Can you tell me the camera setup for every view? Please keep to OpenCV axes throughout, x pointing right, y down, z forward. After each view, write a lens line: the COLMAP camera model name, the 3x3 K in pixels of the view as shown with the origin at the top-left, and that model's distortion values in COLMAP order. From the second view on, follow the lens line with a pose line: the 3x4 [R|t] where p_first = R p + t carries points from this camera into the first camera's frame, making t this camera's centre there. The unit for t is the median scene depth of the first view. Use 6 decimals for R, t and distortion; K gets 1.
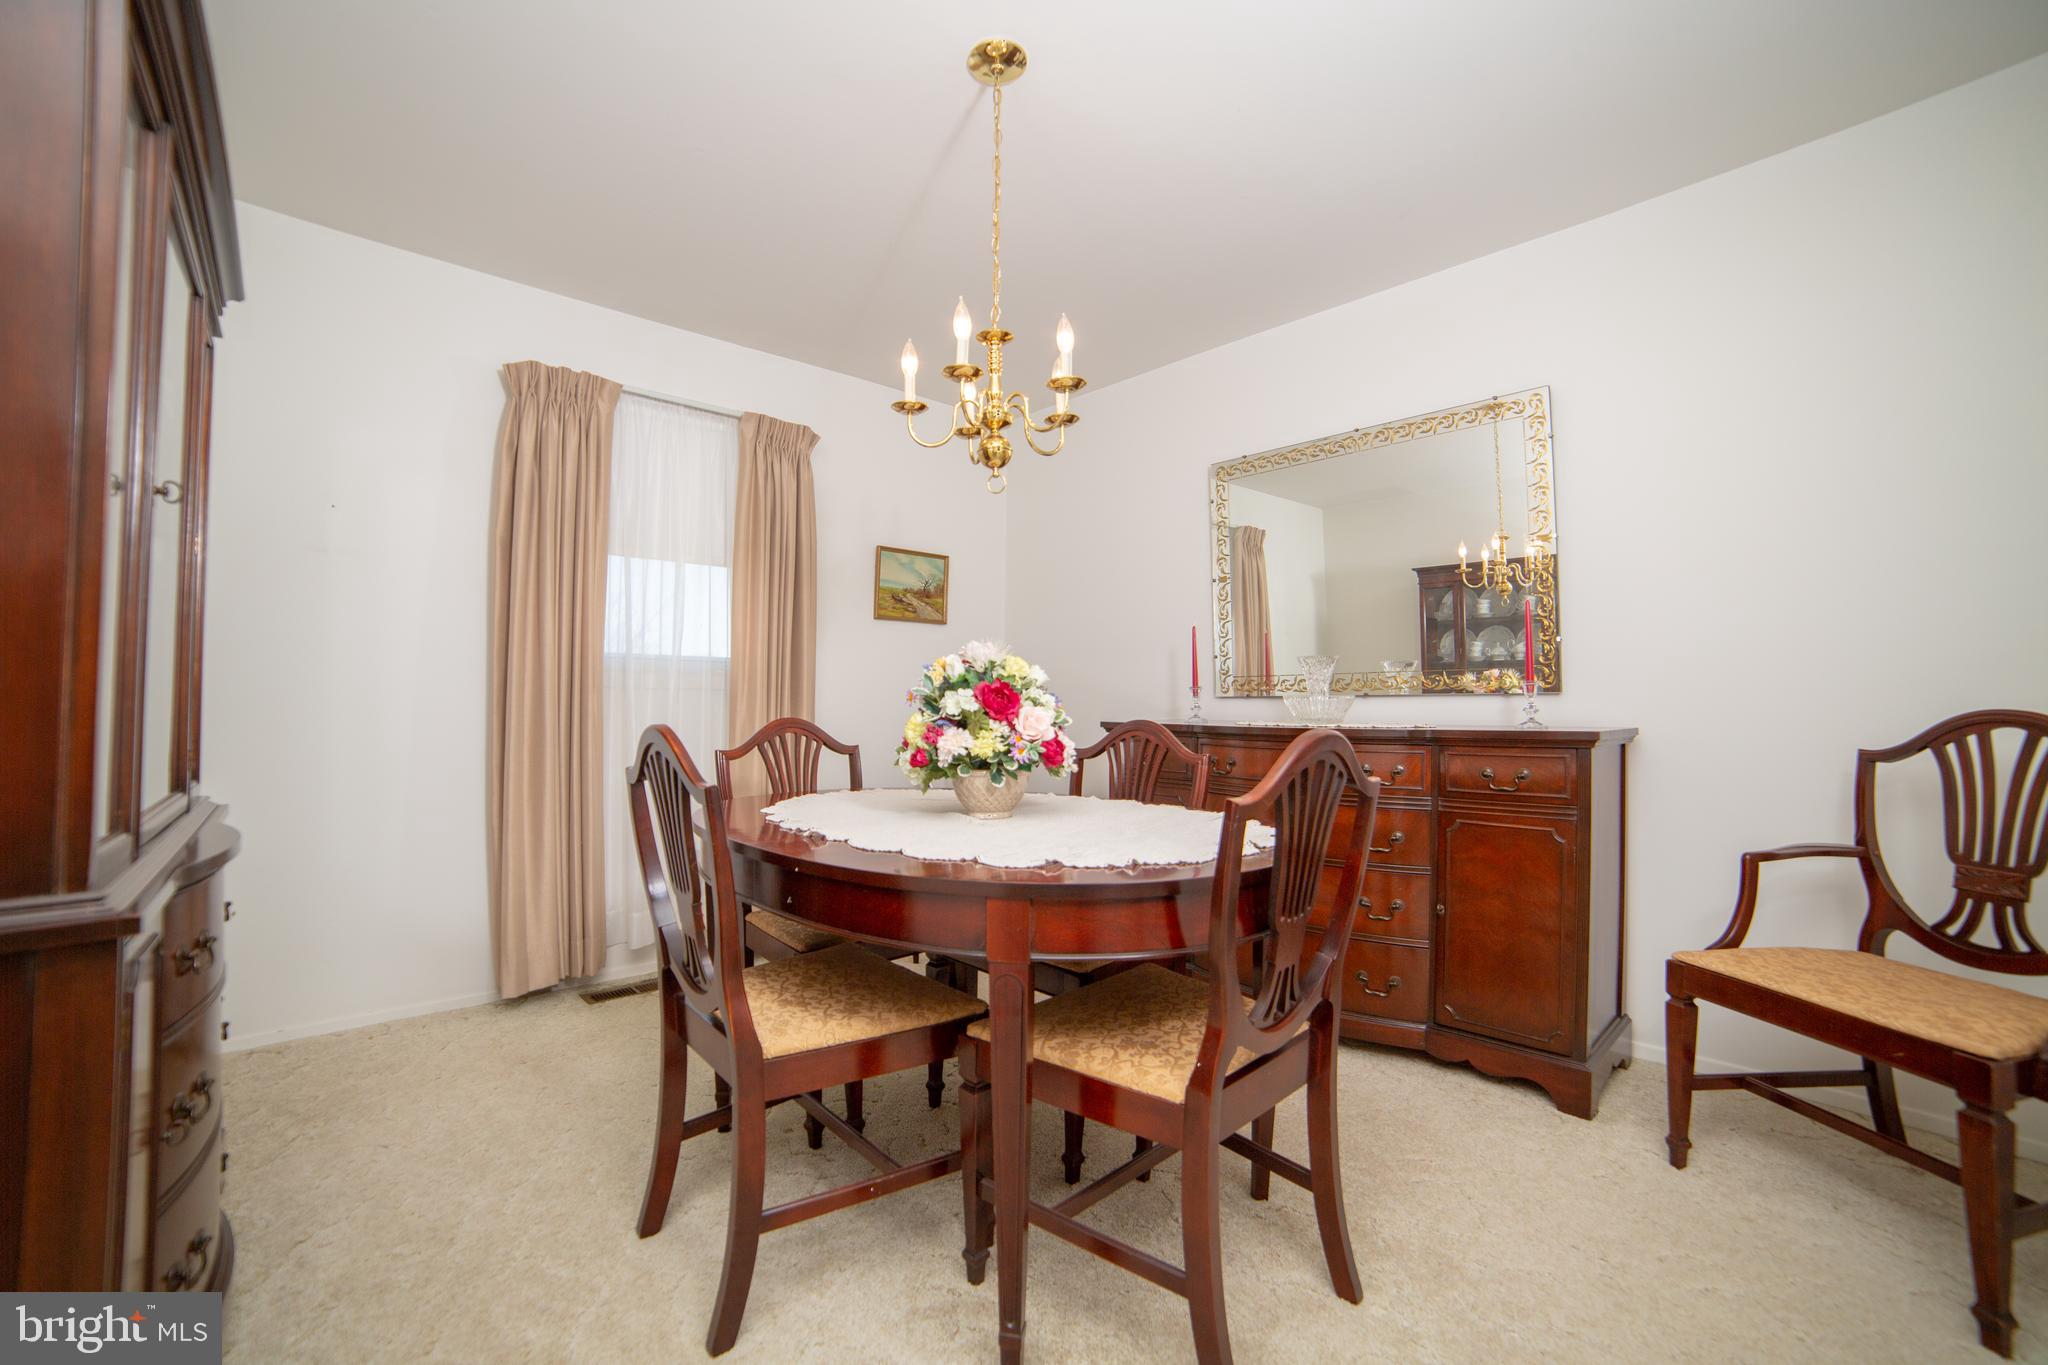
lens RADIAL K [[843.5, 0, 1023.5], [0, 843.5, 680.4], [0, 0, 1]] dist [-0.045304, 0.000502]
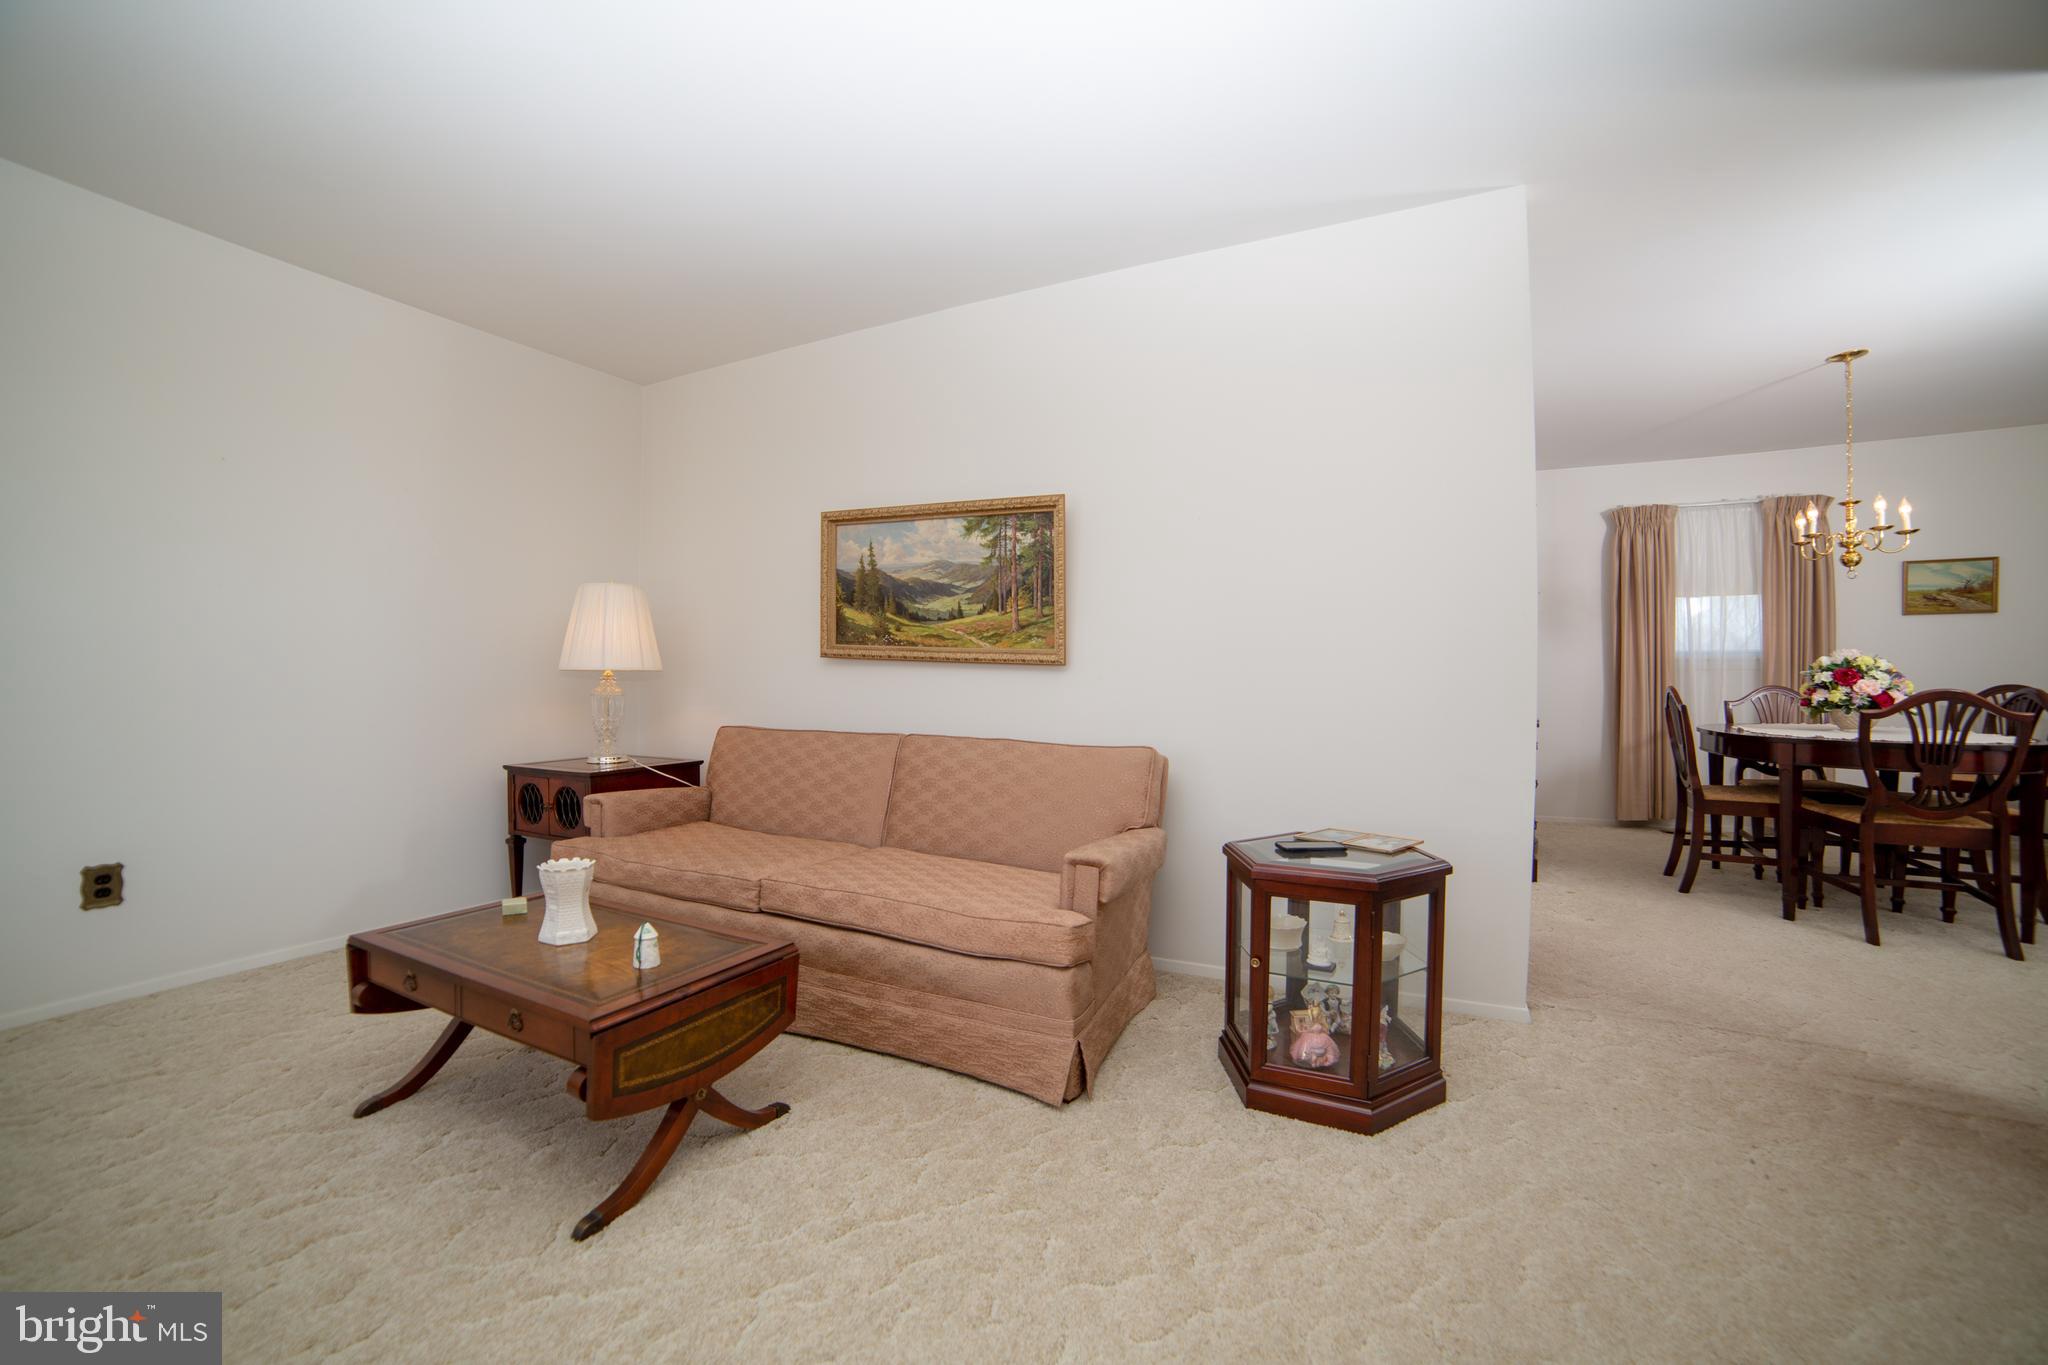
lens RADIAL K [[844.4, 0, 1011.3], [0, 844.4, 685.0], [0, 0, 1]] dist [-0.065797, 0.031744]
pose [[0.350378, 0.002398, -0.936605, 0.752190], [0.034342, 0.999291, 0.015406, -0.039043], [0.935978, -0.037563, 0.350048, -1.115984]]
